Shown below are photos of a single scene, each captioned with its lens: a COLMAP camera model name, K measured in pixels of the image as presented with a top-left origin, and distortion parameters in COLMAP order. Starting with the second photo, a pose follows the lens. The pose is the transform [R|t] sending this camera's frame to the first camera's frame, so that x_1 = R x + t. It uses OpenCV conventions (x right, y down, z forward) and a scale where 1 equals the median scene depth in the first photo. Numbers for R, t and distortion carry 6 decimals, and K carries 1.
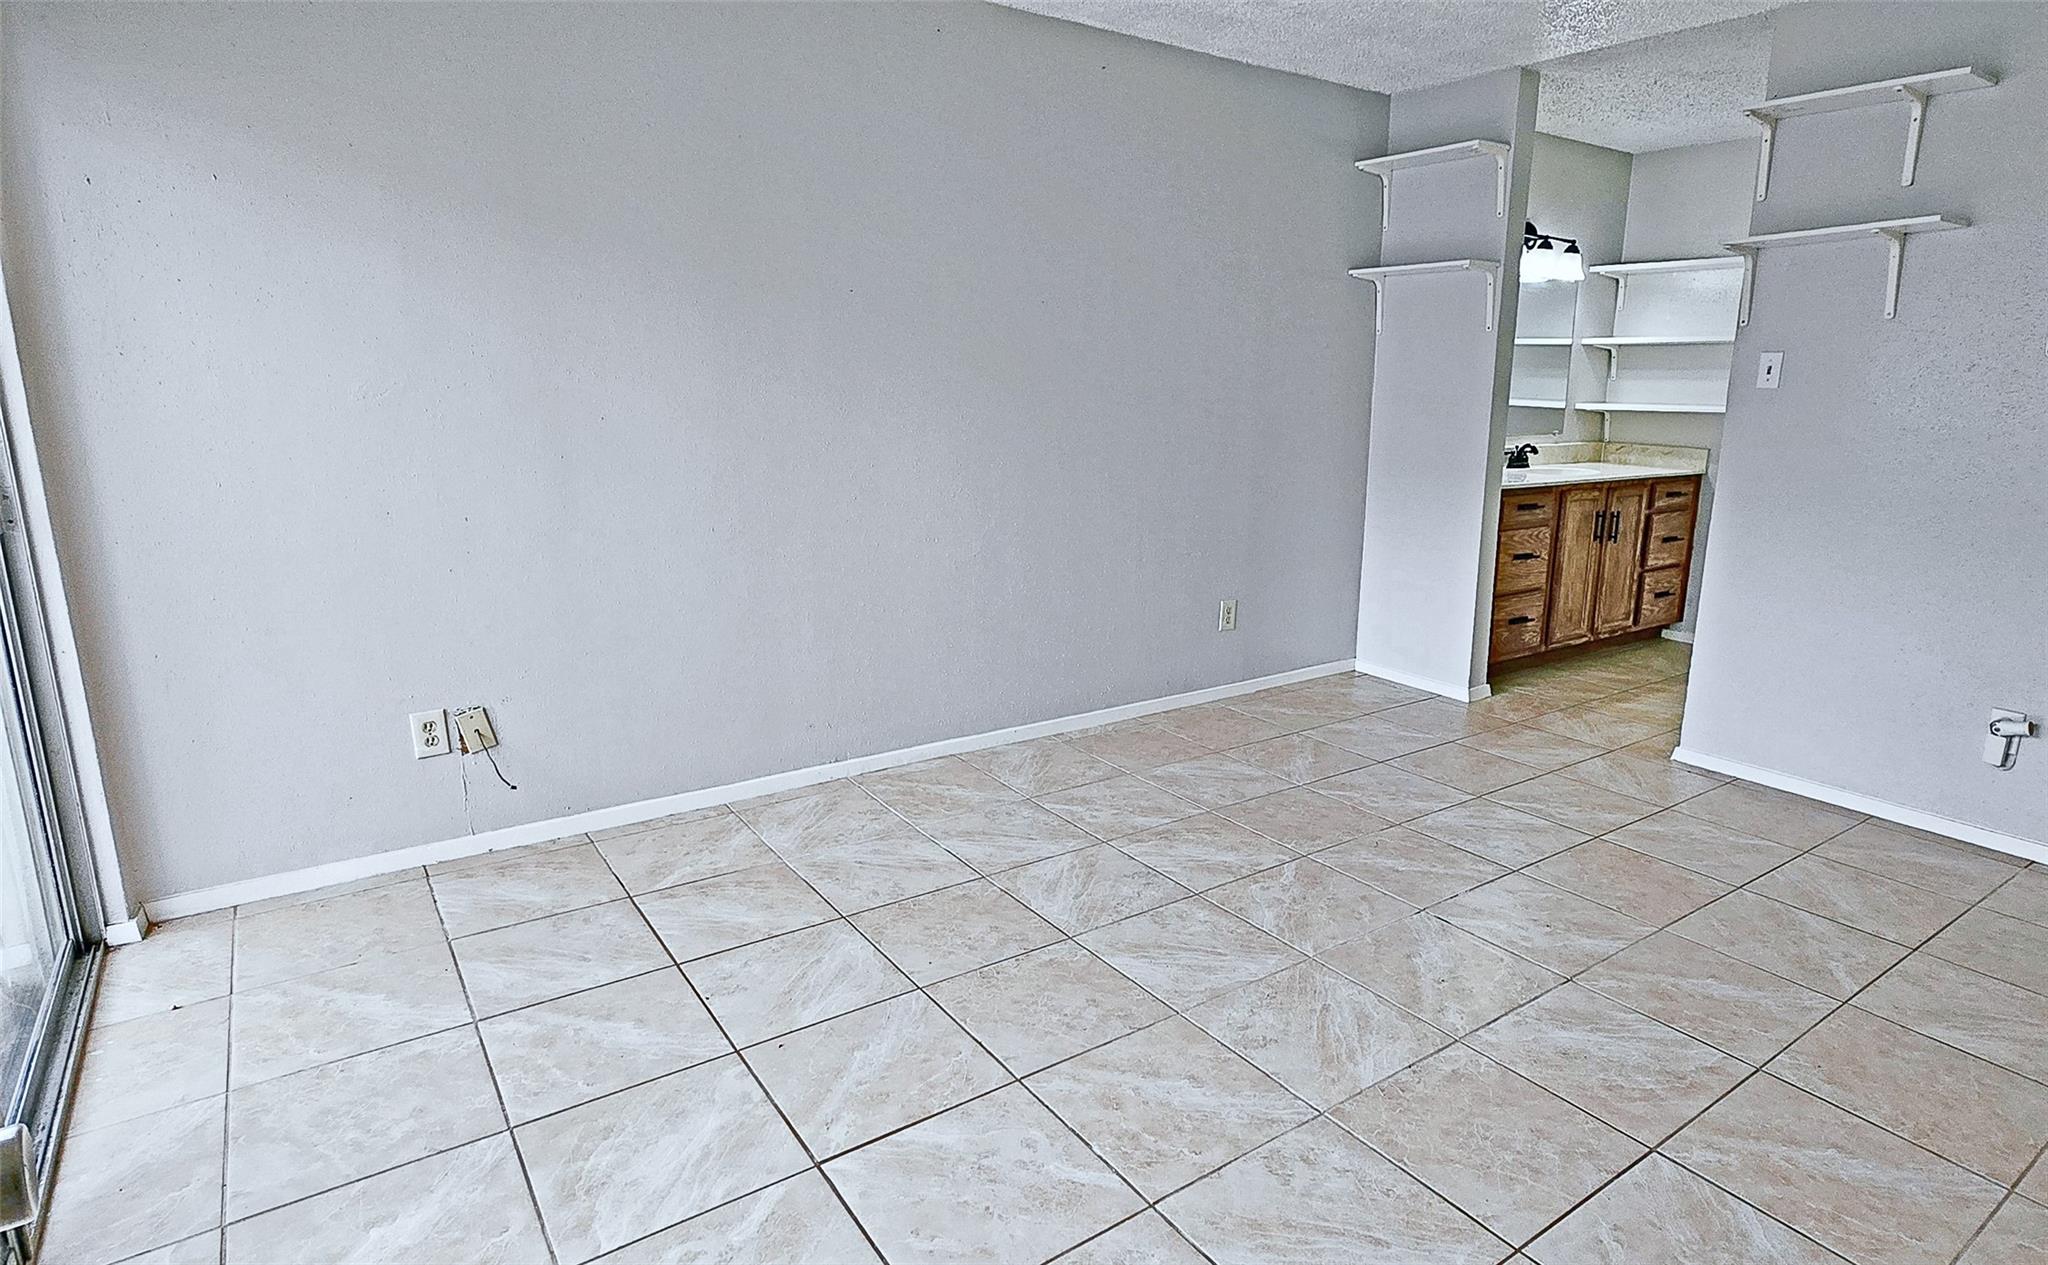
lens RADIAL K [[1125.0, 0, 1025.5], [0, 1125.0, 618.5], [0, 0, 1]] dist [-0.003638, -0.000798]
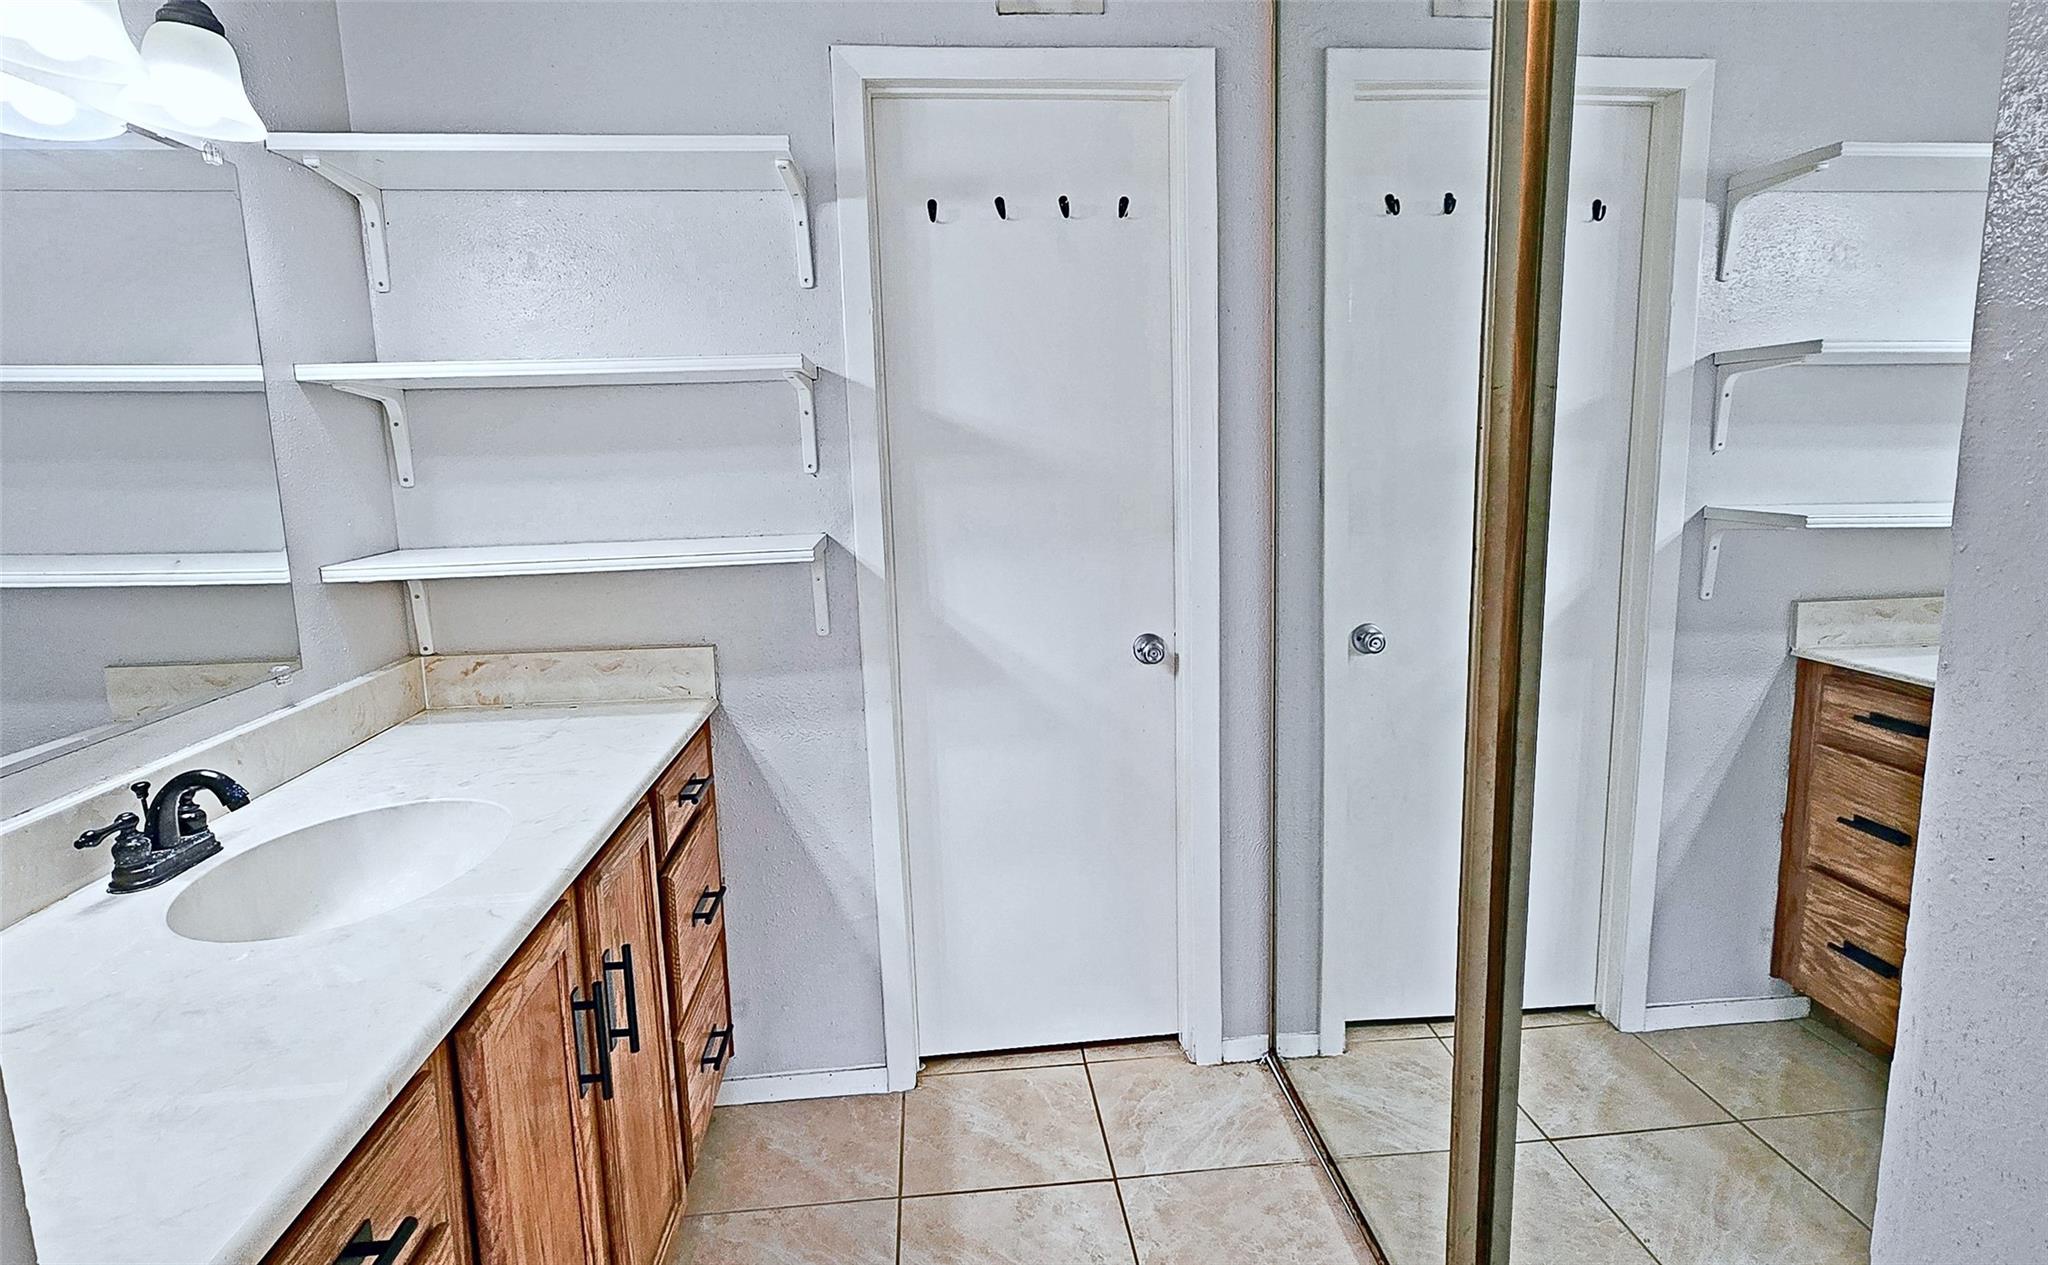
lens RADIAL K [[1125.0, 0, 1029.2], [0, 1125.0, 627.5], [0, 0, 1]] dist [-0.003638, -0.000798]
pose [[0.476223, -0.165637, 0.863583, 0.307014], [0.213281, 0.974530, 0.069303, -0.153630], [-0.853067, 0.151182, 0.499421, 0.671804]]
